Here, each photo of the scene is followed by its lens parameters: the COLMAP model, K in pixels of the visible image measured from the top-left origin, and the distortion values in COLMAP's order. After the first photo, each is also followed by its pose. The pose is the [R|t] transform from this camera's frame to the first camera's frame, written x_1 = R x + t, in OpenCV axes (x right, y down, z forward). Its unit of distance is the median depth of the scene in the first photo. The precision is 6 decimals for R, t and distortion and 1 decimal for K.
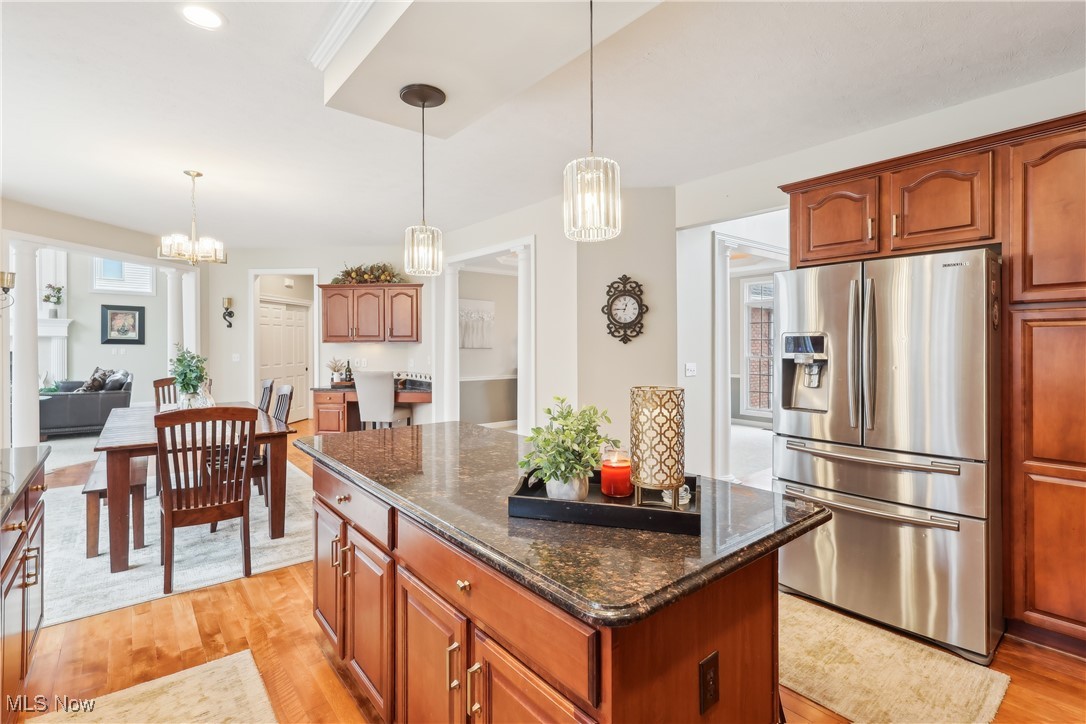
lens RADIAL K [[506.9, 0, 537.9], [0, 506.9, 349.3], [0, 0, 1]] dist [-0.004401, -0.000400]
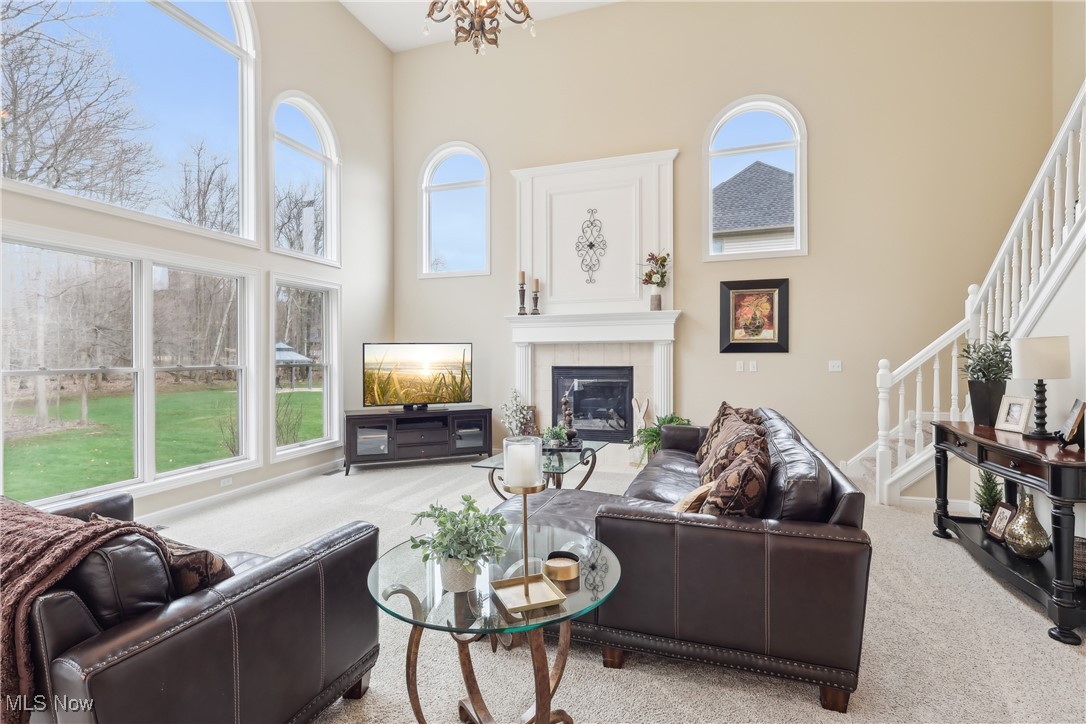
lens RADIAL K [[506.9, 0, 550.6], [0, 506.9, 365.9], [0, 0, 1]] dist [-0.004401, -0.000400]
pose [[0.543141, 0.001536, -0.839640, -0.706818], [-0.001244, 0.999999, 0.001024, 0.005116], [0.839641, 0.000489, 0.543142, 0.767617]]
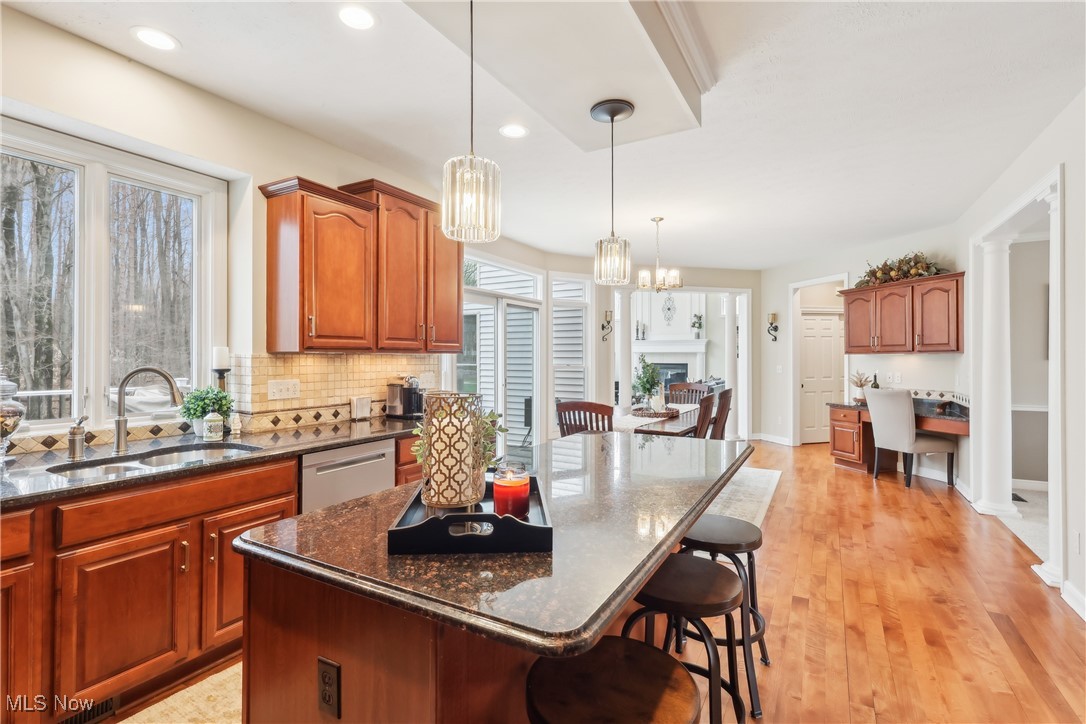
lens RADIAL K [[506.9, 0, 543.8], [0, 506.9, 358.7], [0, 0, 1]] dist [-0.004401, -0.000400]
pose [[0.353830, -0.003282, -0.935304, 0.231641], [-0.006979, 0.999957, -0.006149, 0.004479], [0.935284, 0.008703, 0.353792, 0.173905]]
